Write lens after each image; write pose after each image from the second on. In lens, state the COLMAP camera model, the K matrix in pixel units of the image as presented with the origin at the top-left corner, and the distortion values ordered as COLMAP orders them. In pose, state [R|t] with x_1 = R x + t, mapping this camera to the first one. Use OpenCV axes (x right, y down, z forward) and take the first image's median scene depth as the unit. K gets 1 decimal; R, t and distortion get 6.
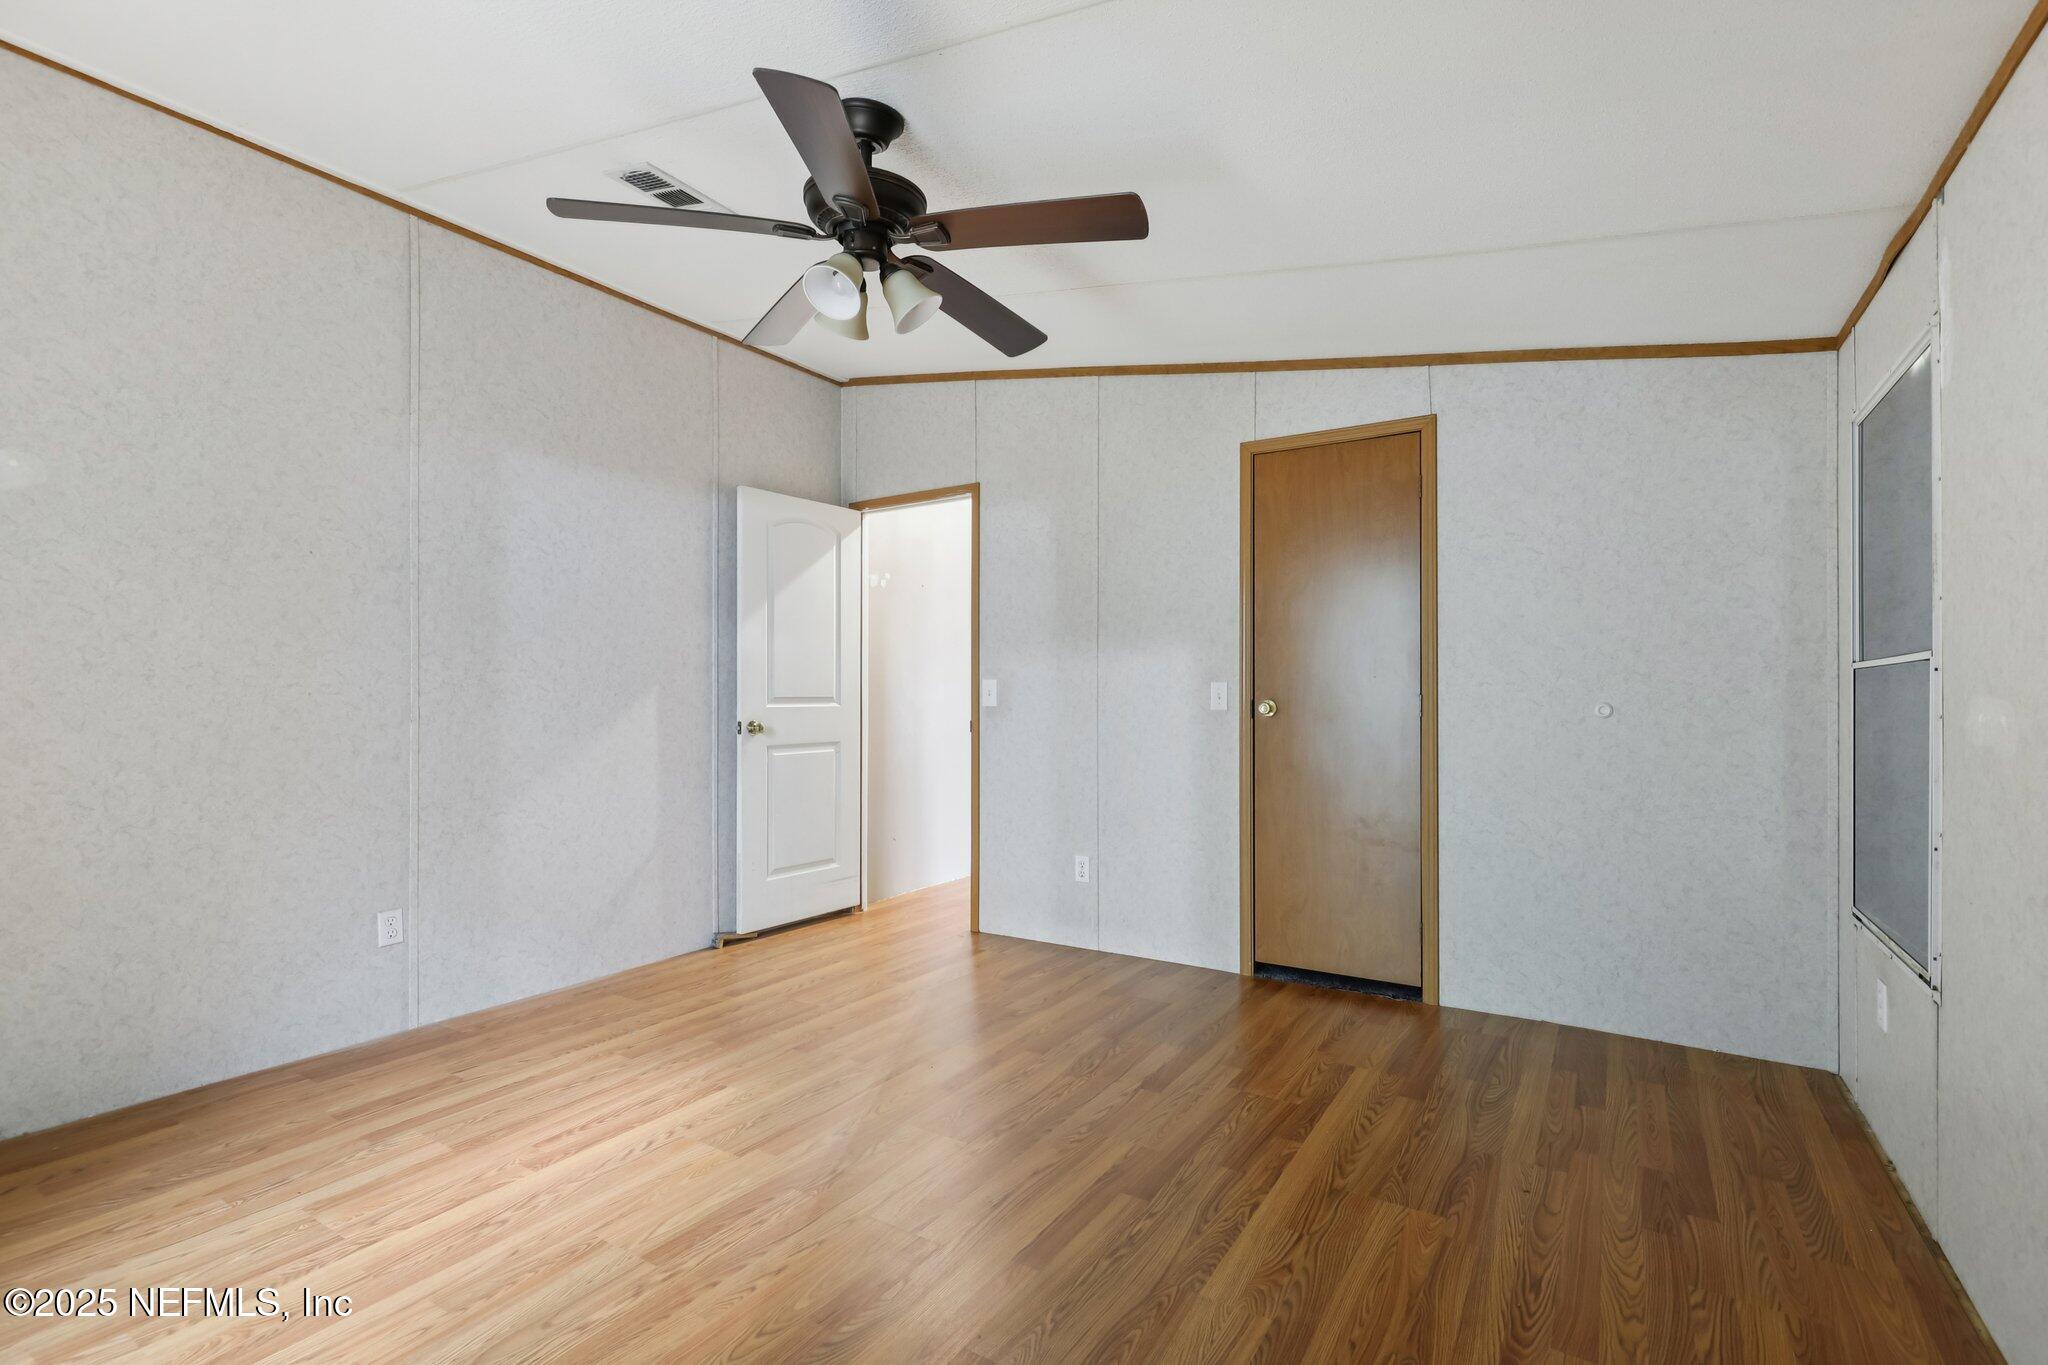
lens RADIAL K [[932.6, 0, 1038.7], [0, 932.6, 697.5], [0, 0, 1]] dist [0.001906, -0.001580]
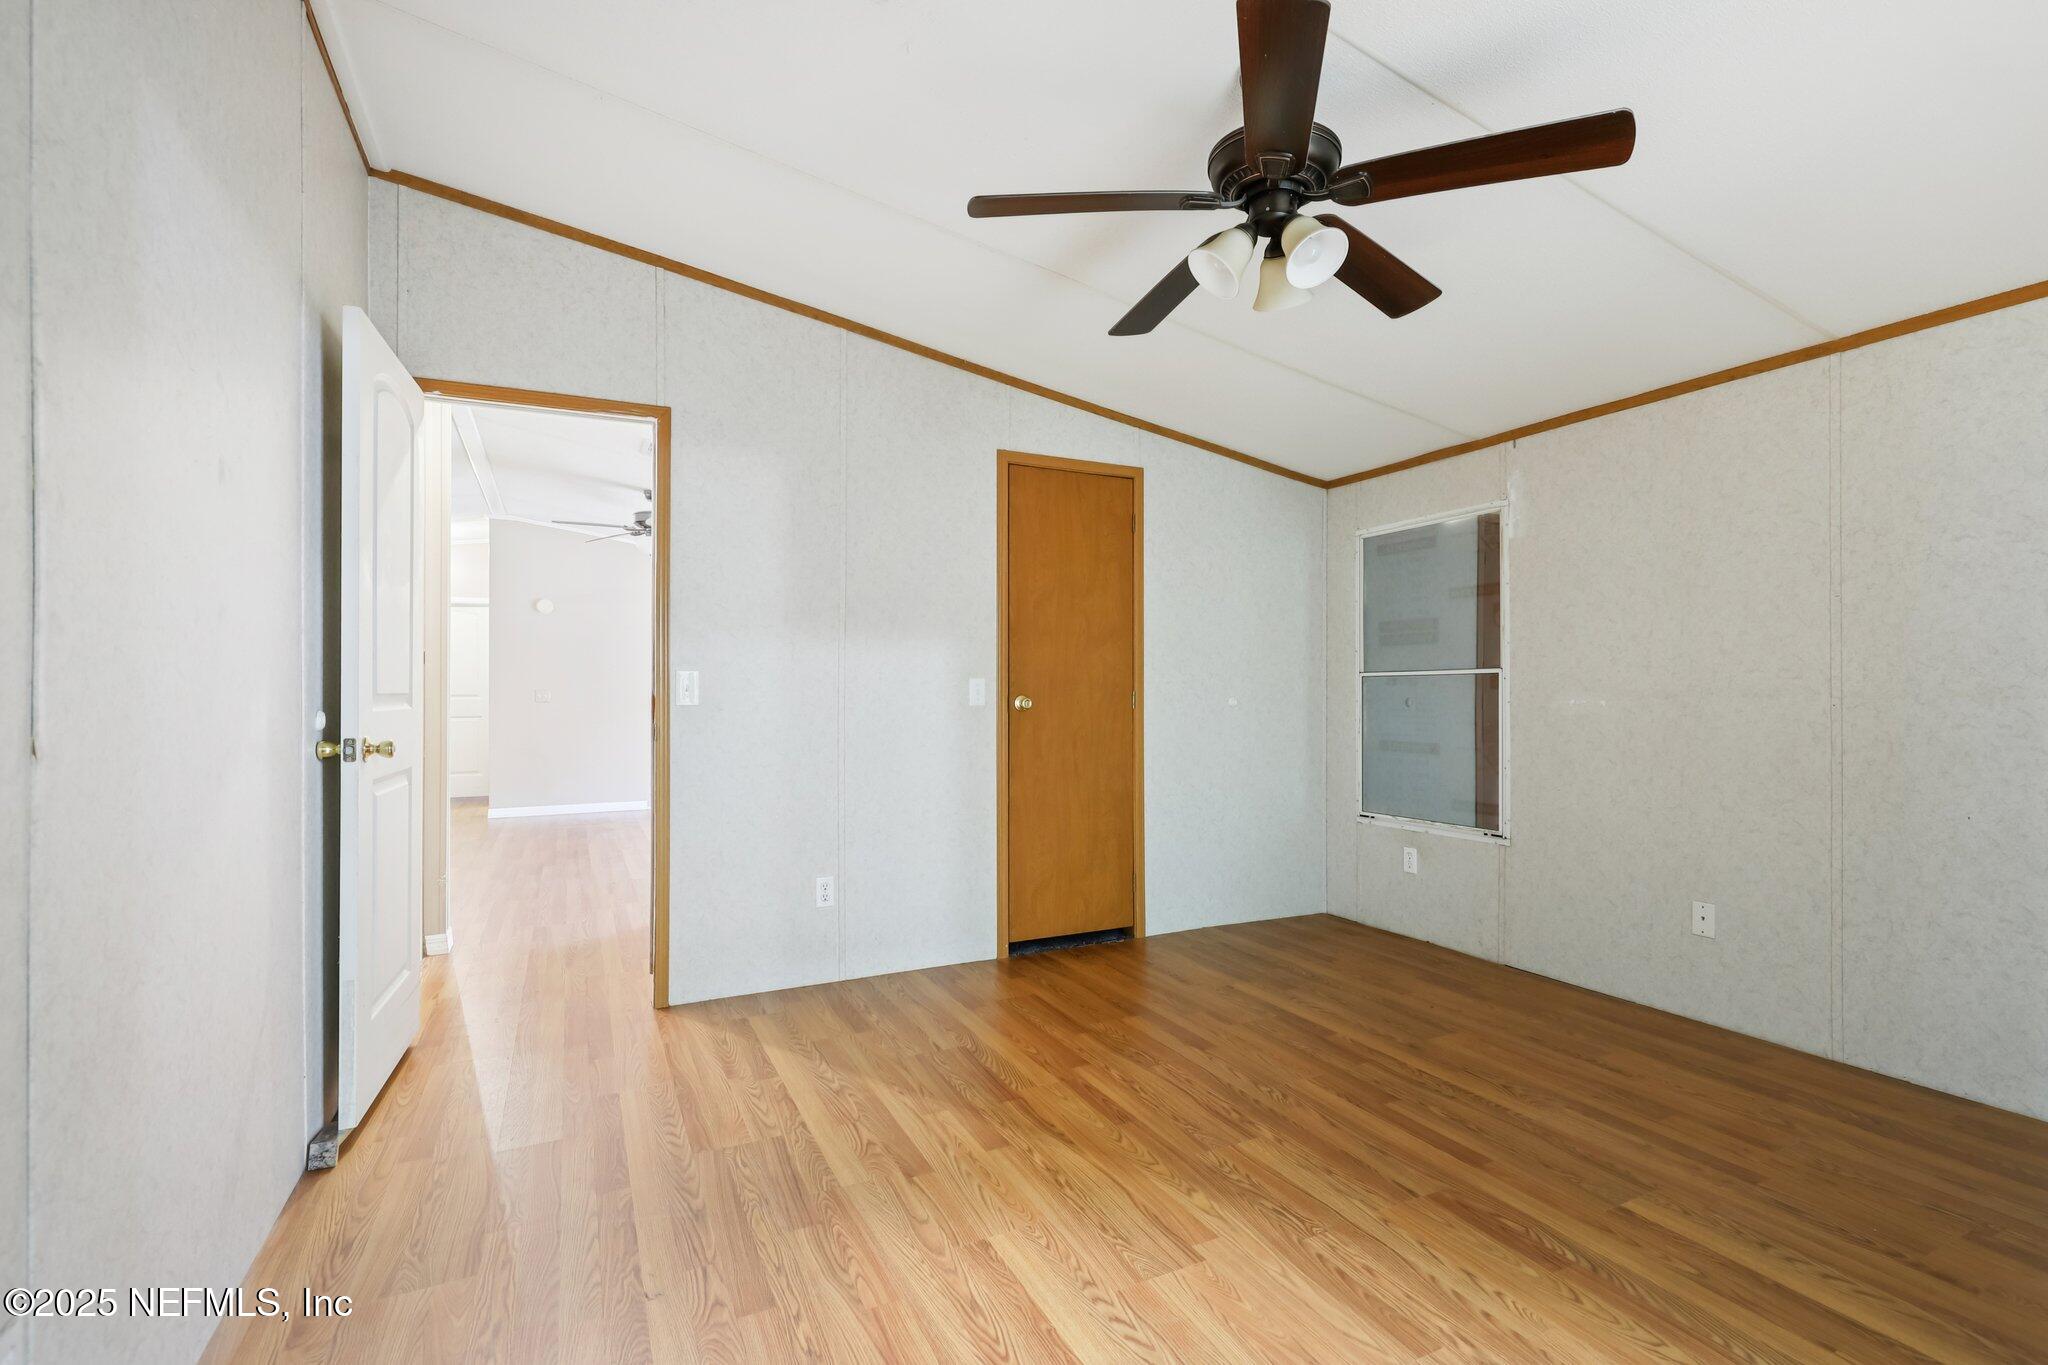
lens RADIAL K [[932.6, 0, 1039.9], [0, 932.6, 688.5], [0, 0, 1]] dist [0.001906, -0.001580]
pose [[0.519051, 0.003592, 0.854736, -0.810054], [0.002603, 0.999980, -0.005783, 0.001296], [-0.854740, 0.005227, 0.519031, 0.522090]]
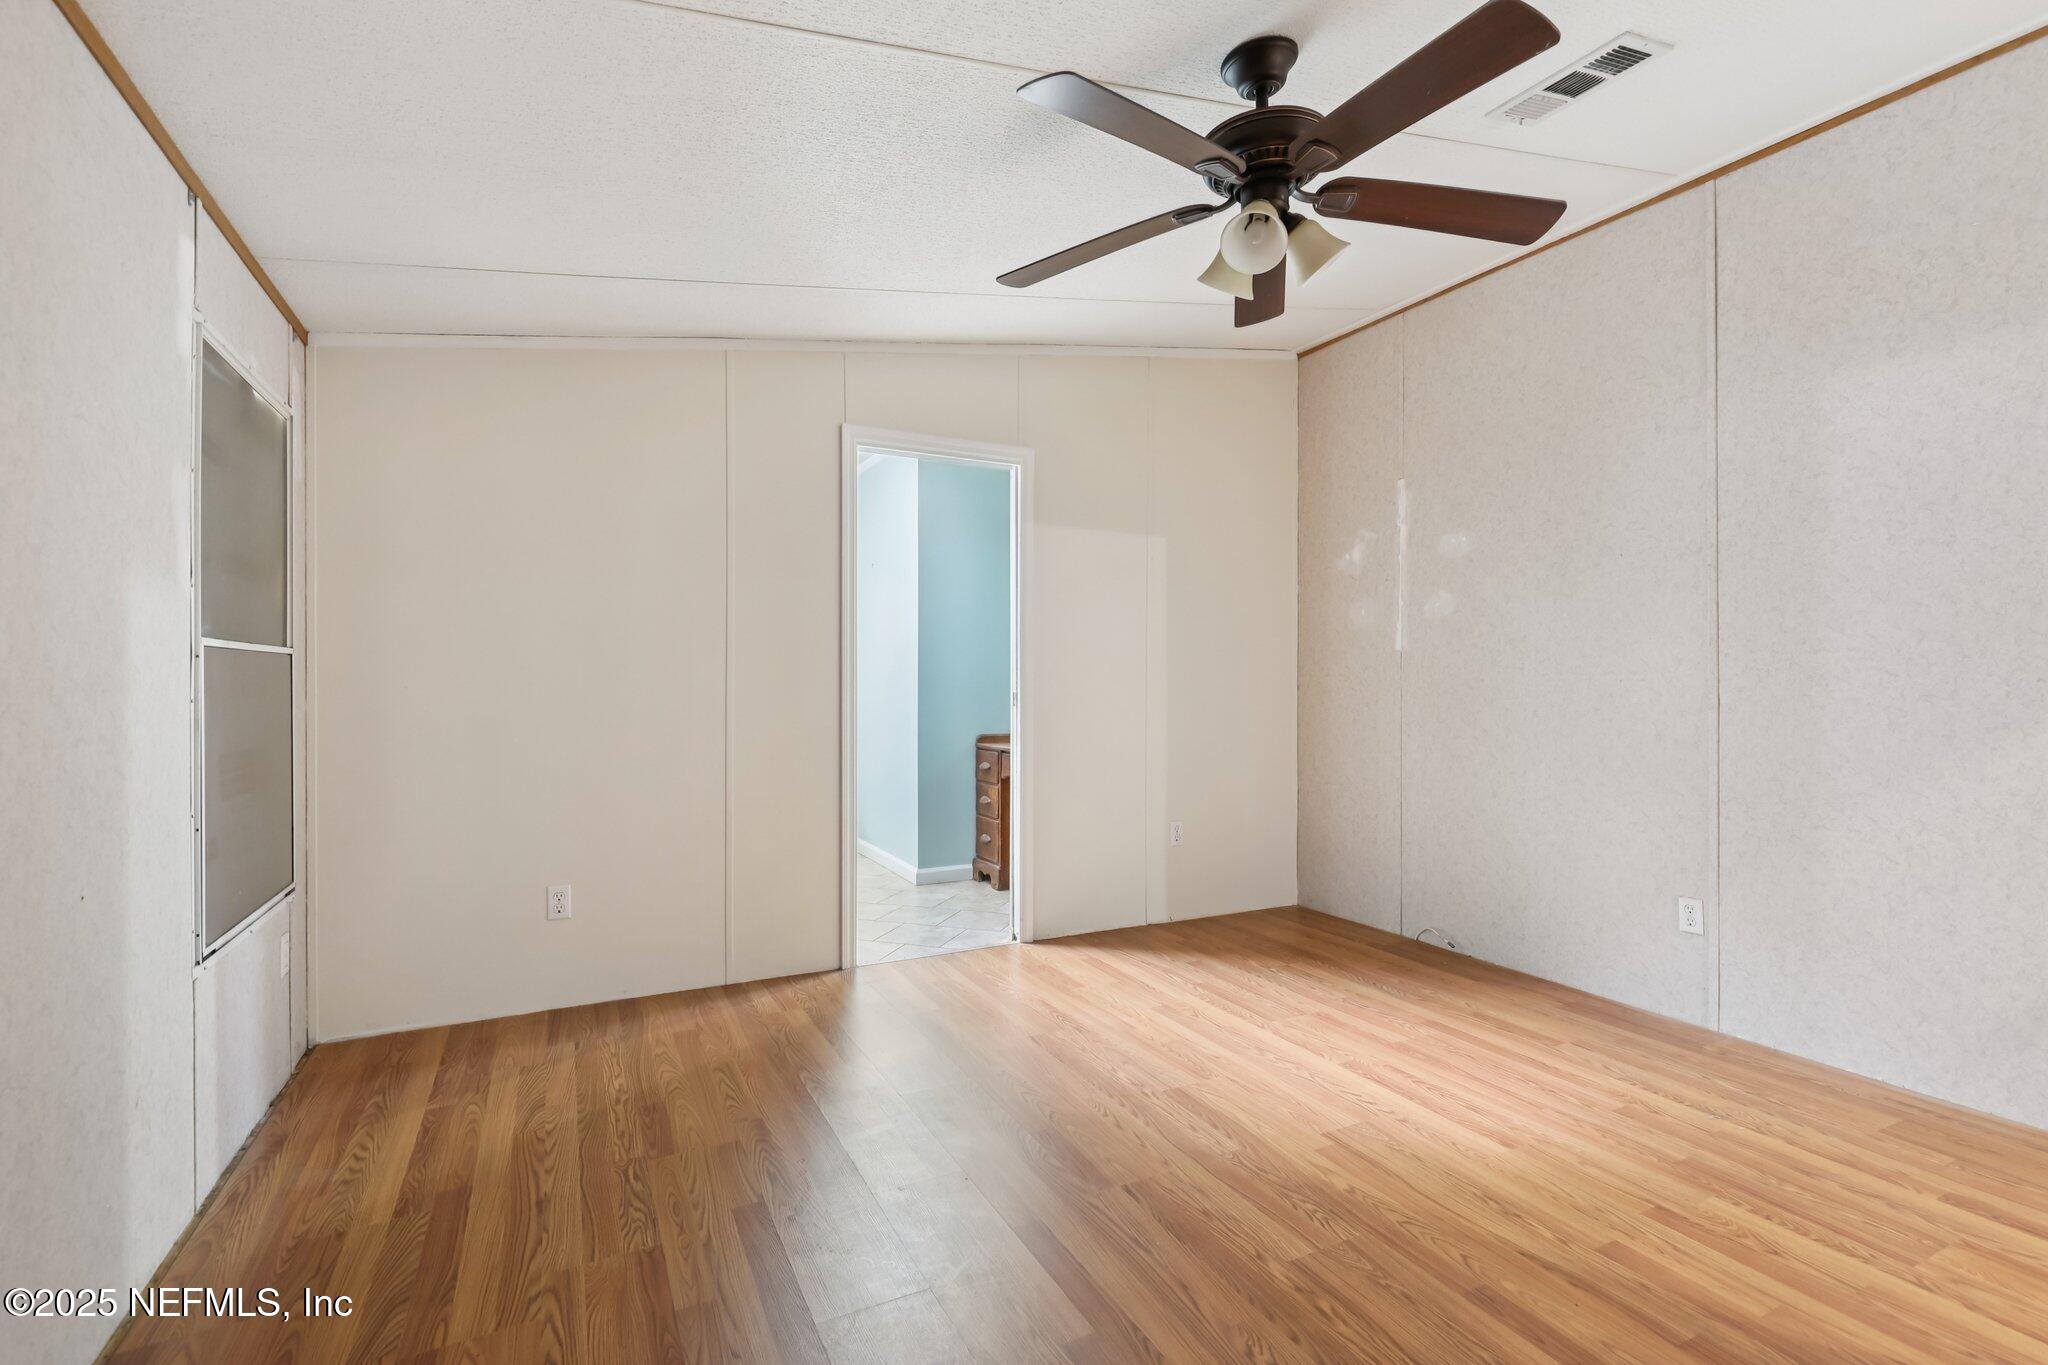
lens RADIAL K [[932.6, 0, 1035.0], [0, 932.6, 691.5], [0, 0, 1]] dist [0.001906, -0.001580]
pose [[-0.514877, 0.006970, -0.857236, 0.528928], [-0.002239, 0.999953, 0.009475, -0.000292], [0.857261, 0.006798, -0.514837, 0.934199]]
